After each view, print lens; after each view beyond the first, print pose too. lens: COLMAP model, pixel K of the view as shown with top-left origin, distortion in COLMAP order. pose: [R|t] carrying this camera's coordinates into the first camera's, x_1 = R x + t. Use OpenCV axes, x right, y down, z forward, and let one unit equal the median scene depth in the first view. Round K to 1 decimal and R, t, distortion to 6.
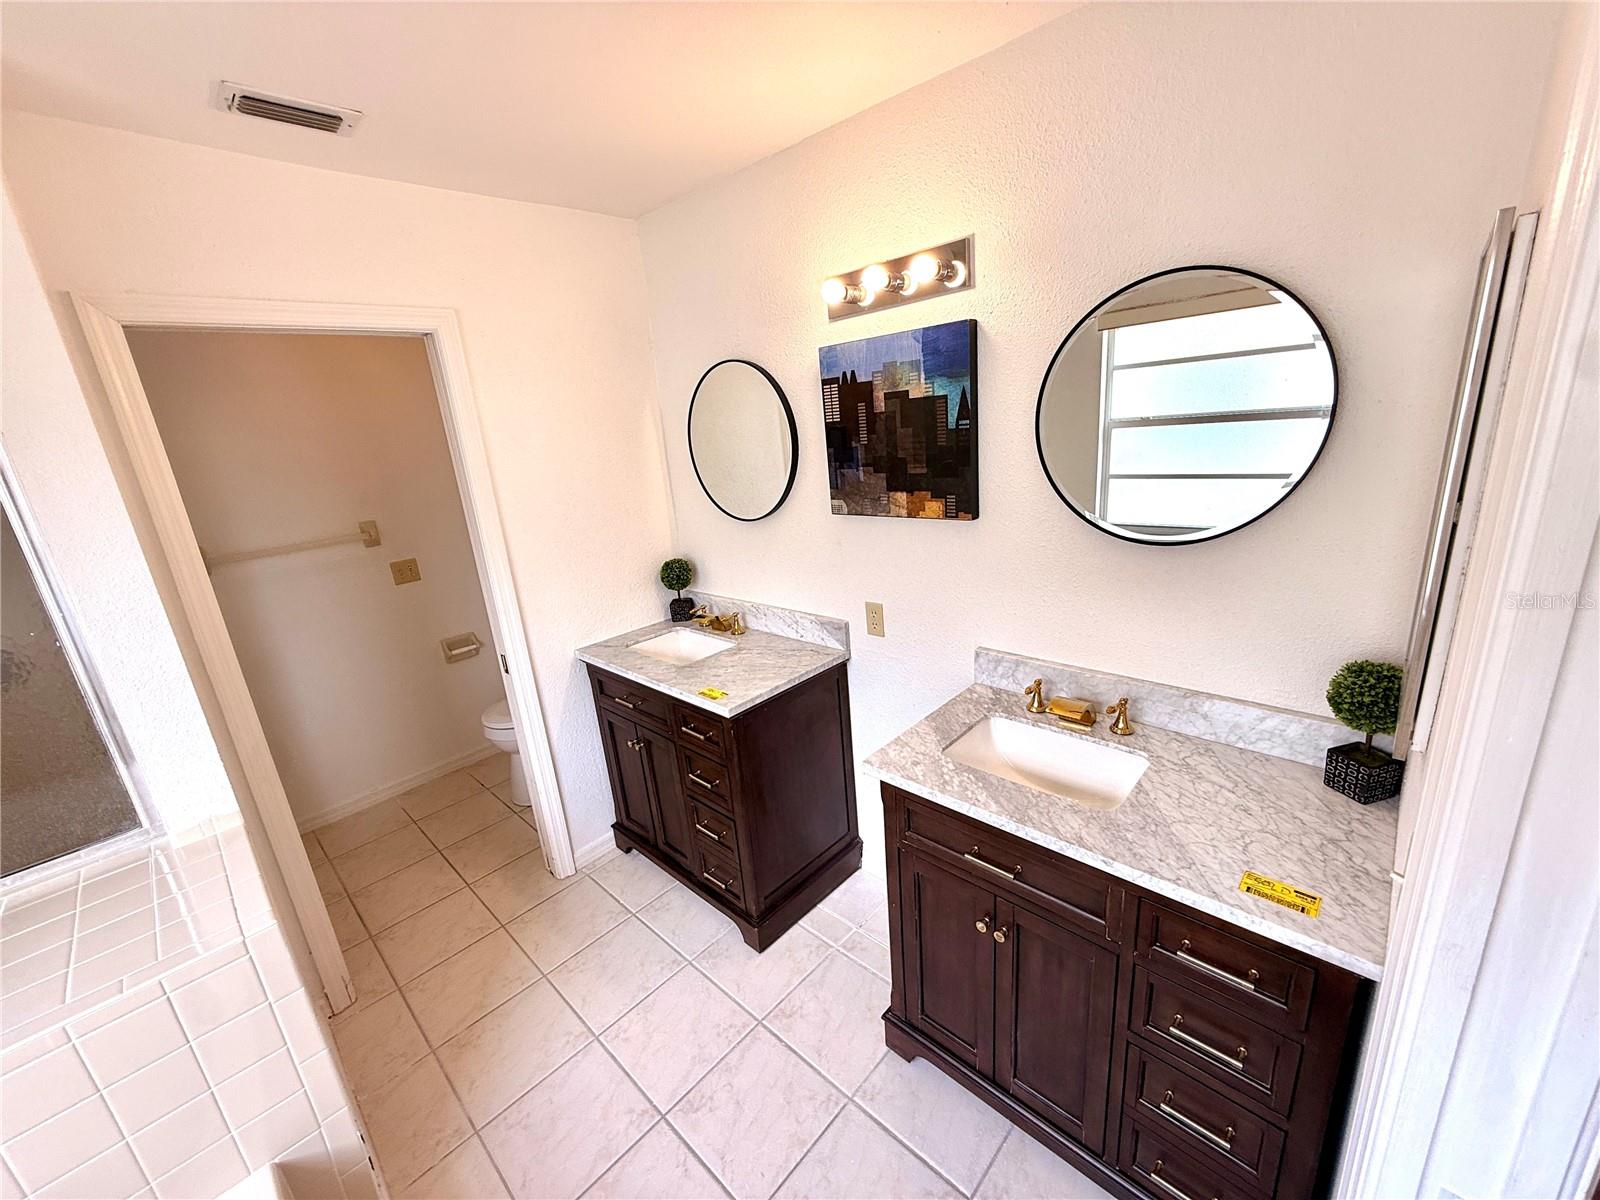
lens RADIAL K [[637.0, 0, 801.2], [0, 637.0, 603.6], [0, 0, 1]] dist [0.000041, -0.000103]
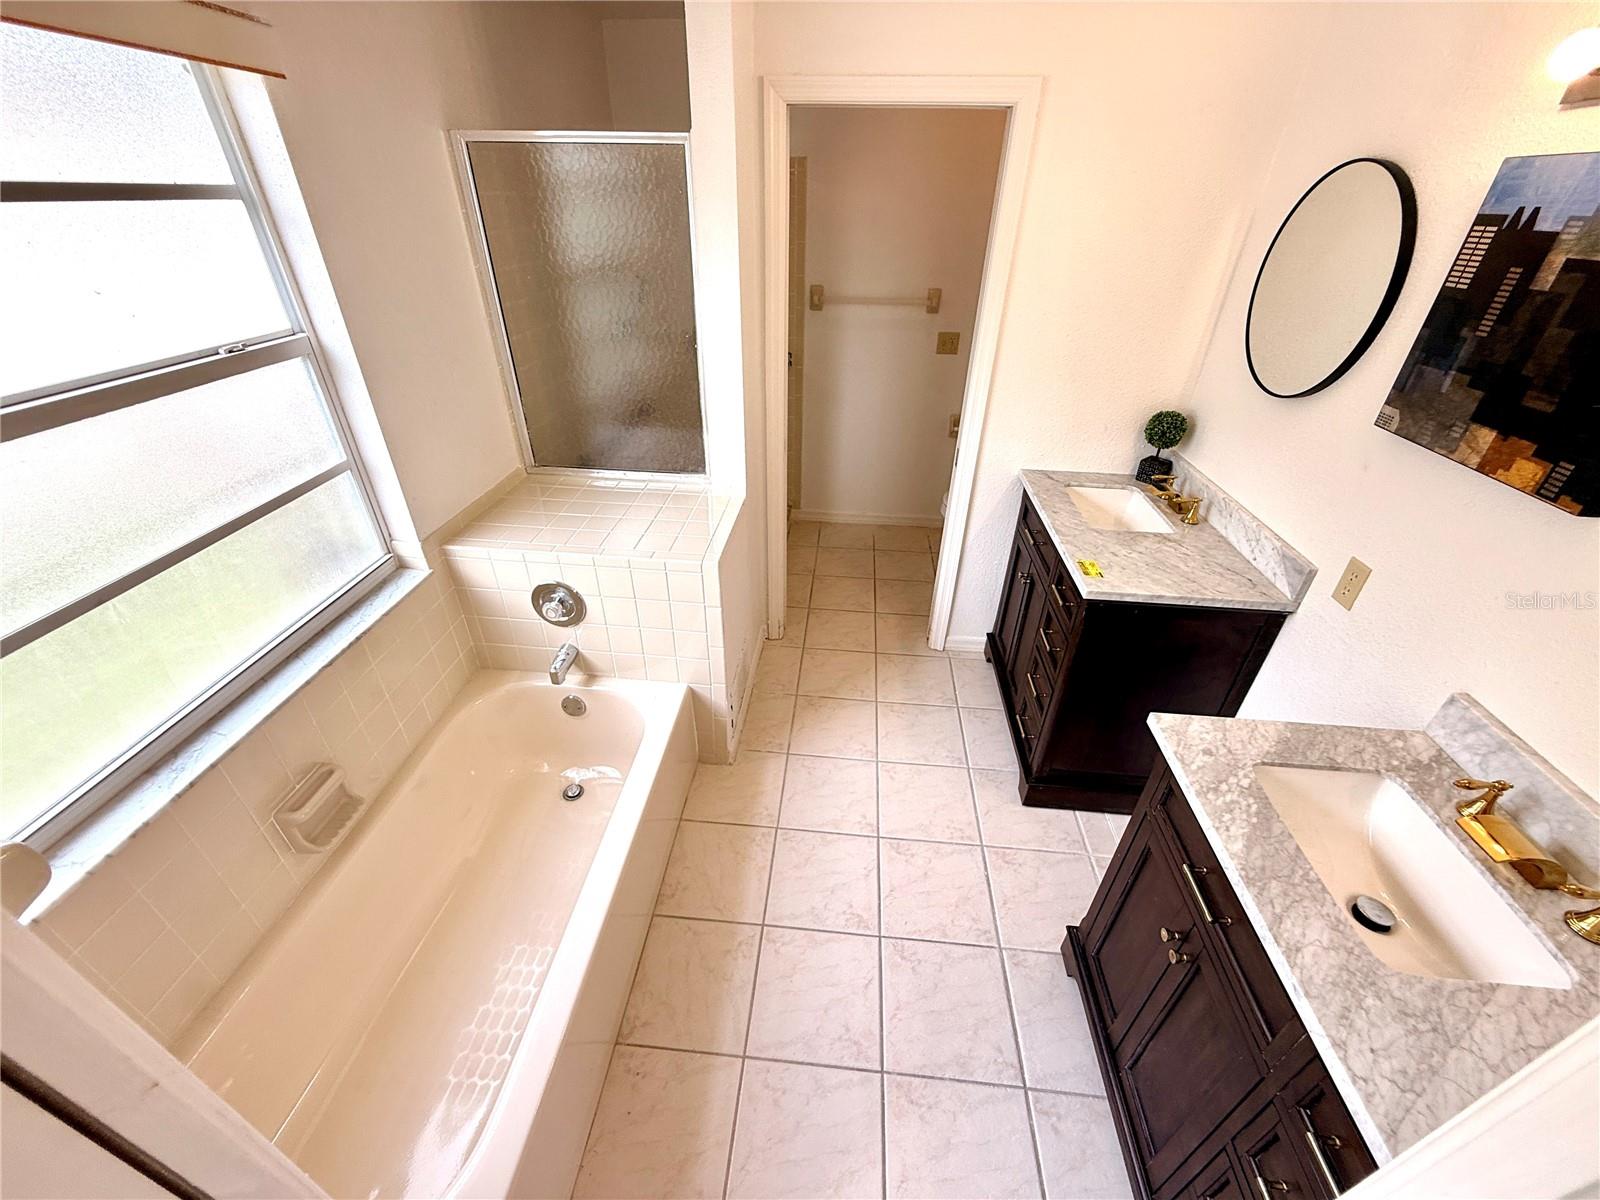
lens RADIAL K [[637.0, 0, 801.2], [0, 637.0, 603.6], [0, 0, 1]] dist [0.000041, -0.000103]
pose [[0.619025, 0.503183, -0.603005, 0.191281], [-0.288194, 0.859770, 0.421592, -0.088969], [0.730583, -0.087193, 0.677234, 0.038849]]
